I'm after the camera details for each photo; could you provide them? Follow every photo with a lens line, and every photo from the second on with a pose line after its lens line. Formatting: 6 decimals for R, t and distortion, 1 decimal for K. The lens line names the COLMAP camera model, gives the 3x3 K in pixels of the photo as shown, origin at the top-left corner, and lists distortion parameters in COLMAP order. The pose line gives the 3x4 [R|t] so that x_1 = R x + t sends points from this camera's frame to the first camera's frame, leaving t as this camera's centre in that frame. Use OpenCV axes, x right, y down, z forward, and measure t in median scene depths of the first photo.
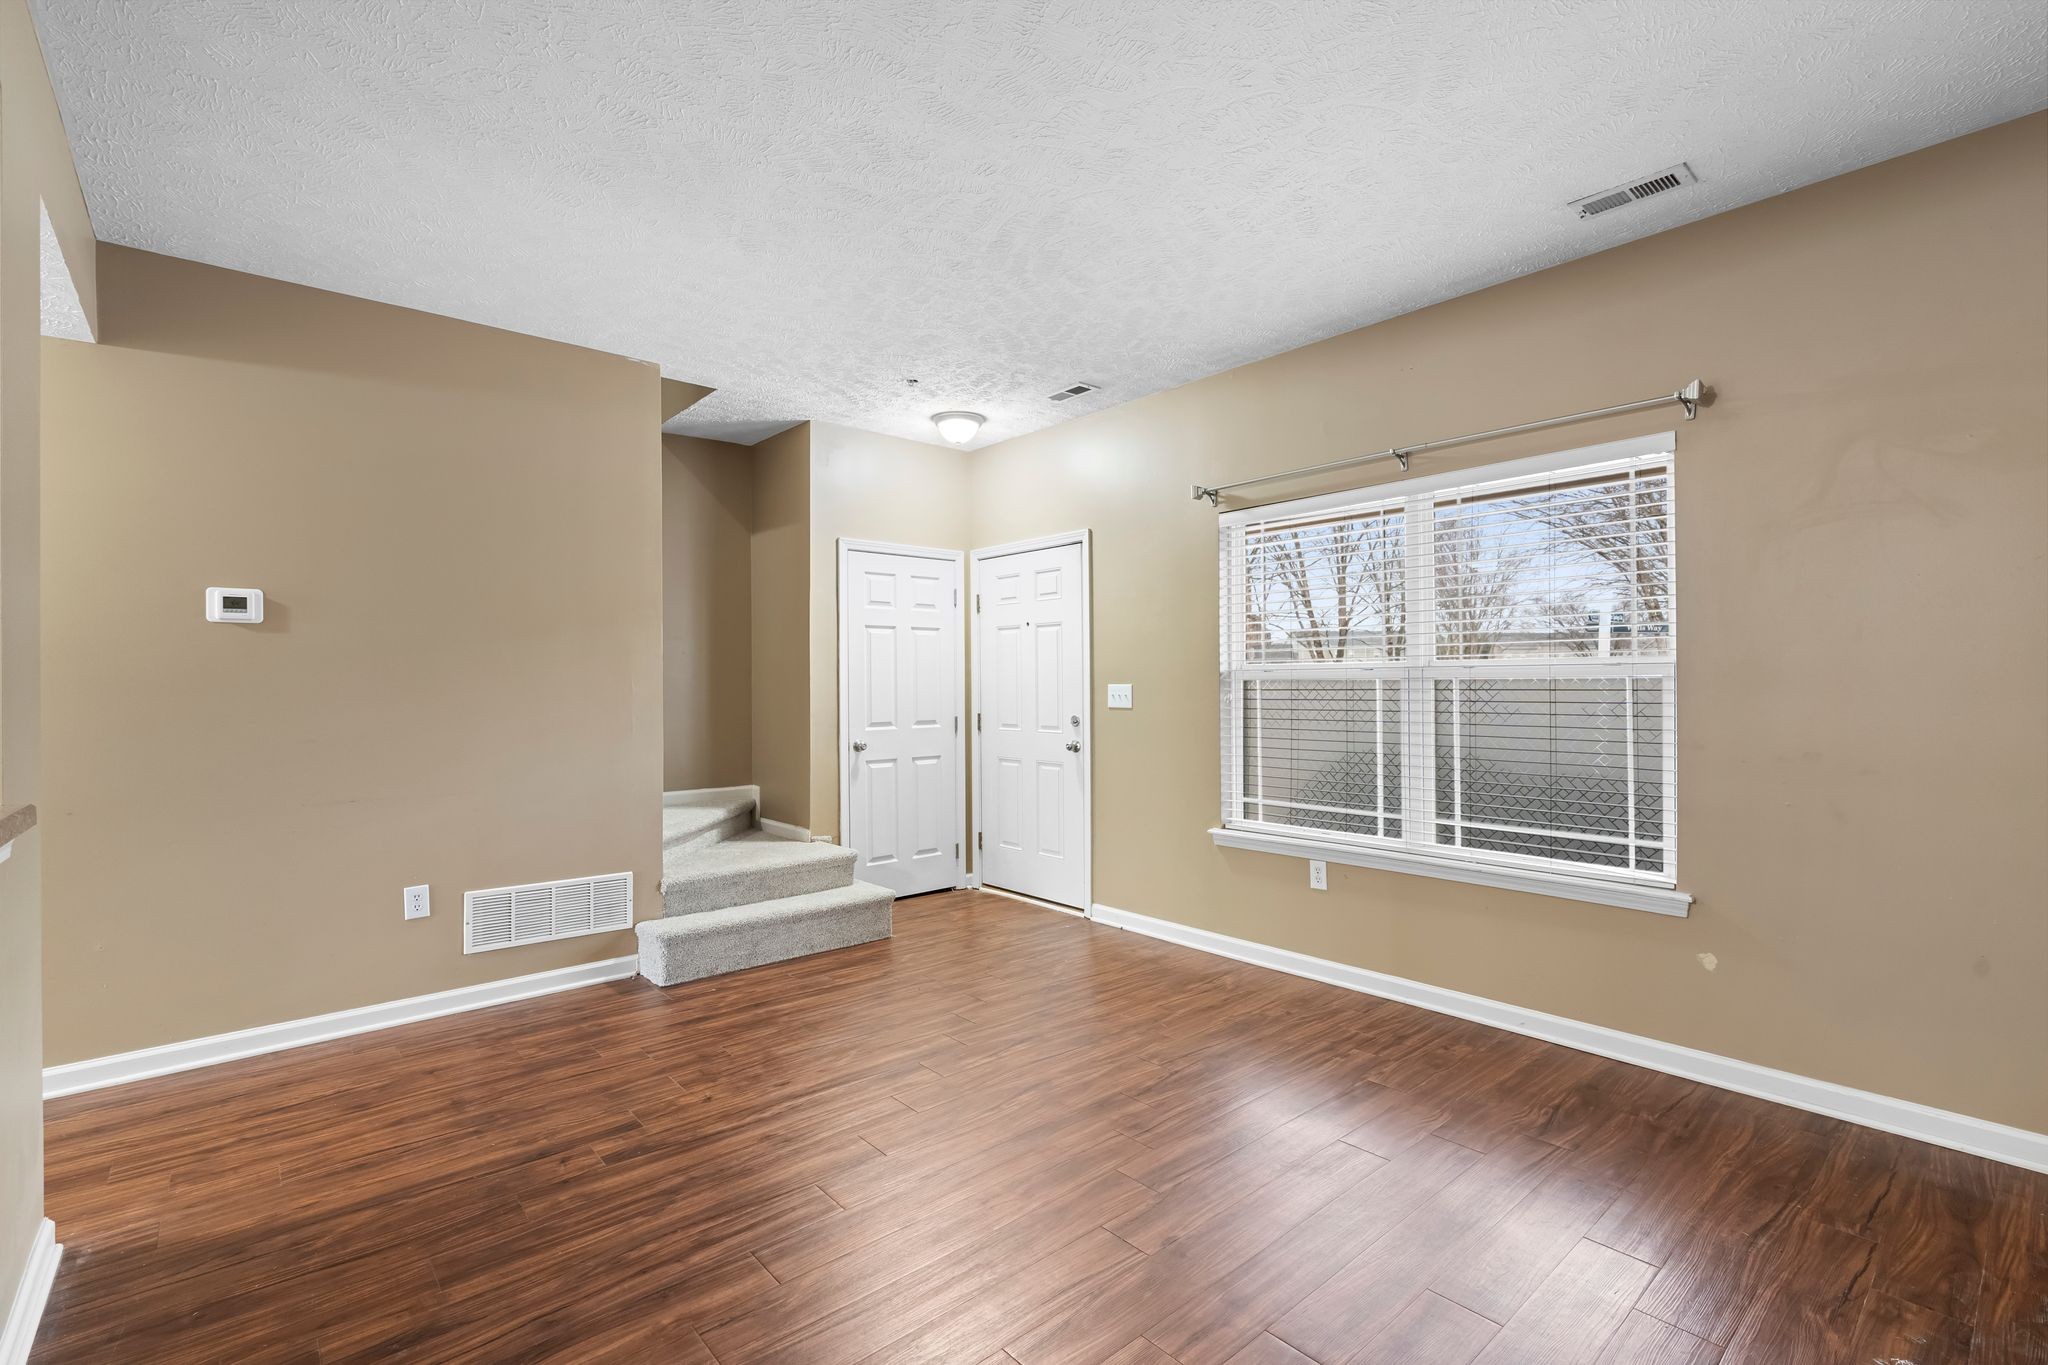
lens RADIAL K [[916.7, 0, 1013.6], [0, 916.7, 685.7], [0, 0, 1]] dist [-0.003179, 0.000017]
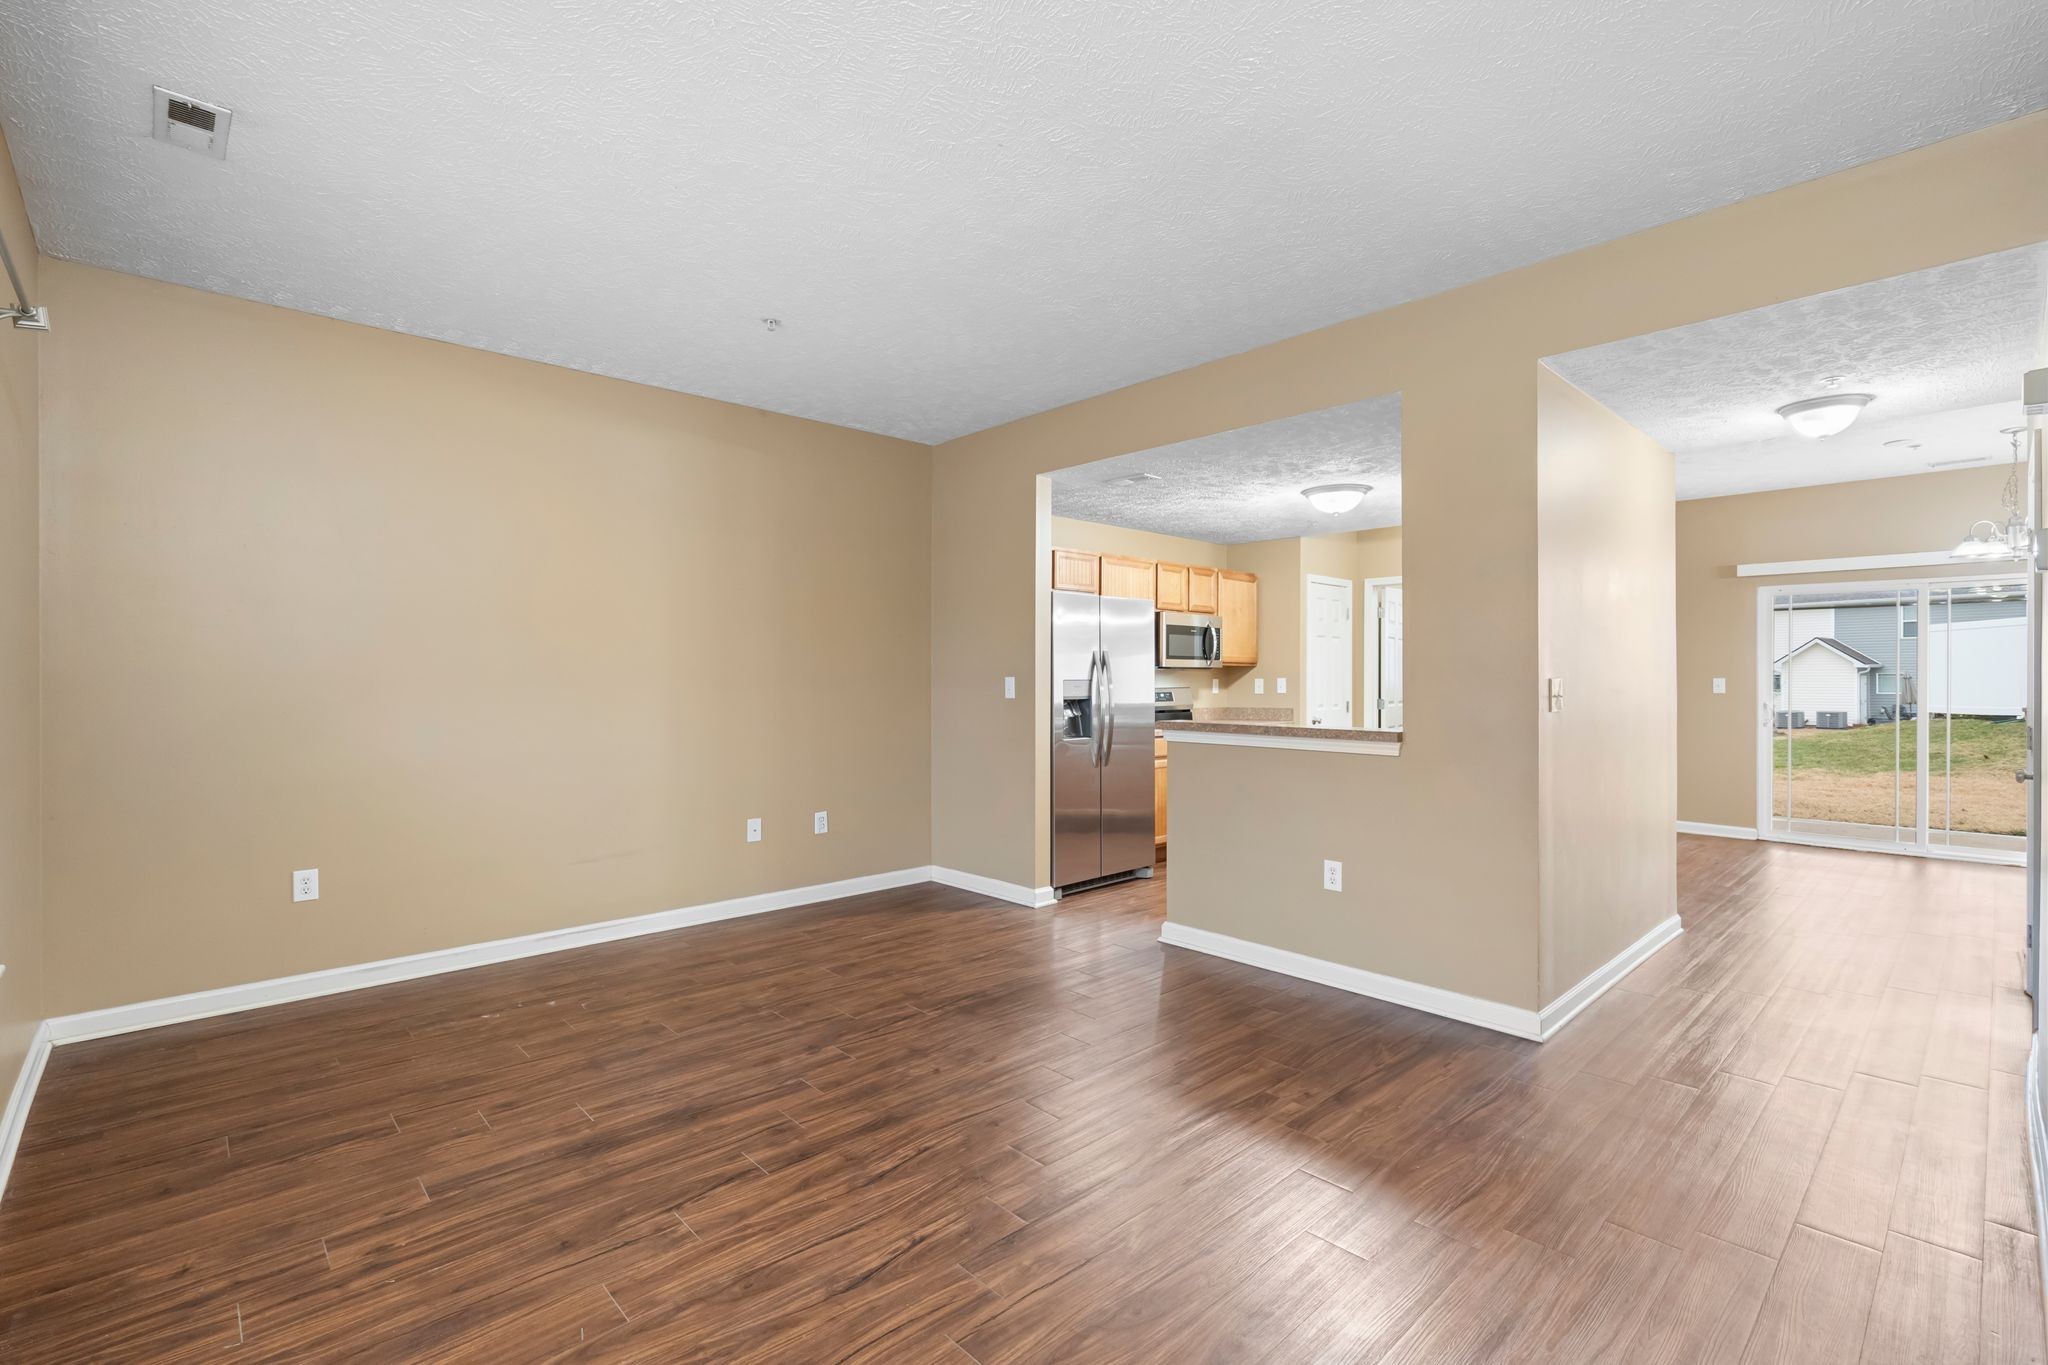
lens RADIAL K [[916.7, 0, 1004.8], [0, 916.7, 690.7], [0, 0, 1]] dist [-0.003179, 0.000017]
pose [[-0.999708, 0.007862, -0.022865, -0.063929], [0.007559, 0.999883, 0.013311, 0.000123], [0.022967, 0.013135, -0.999650, 1.451293]]
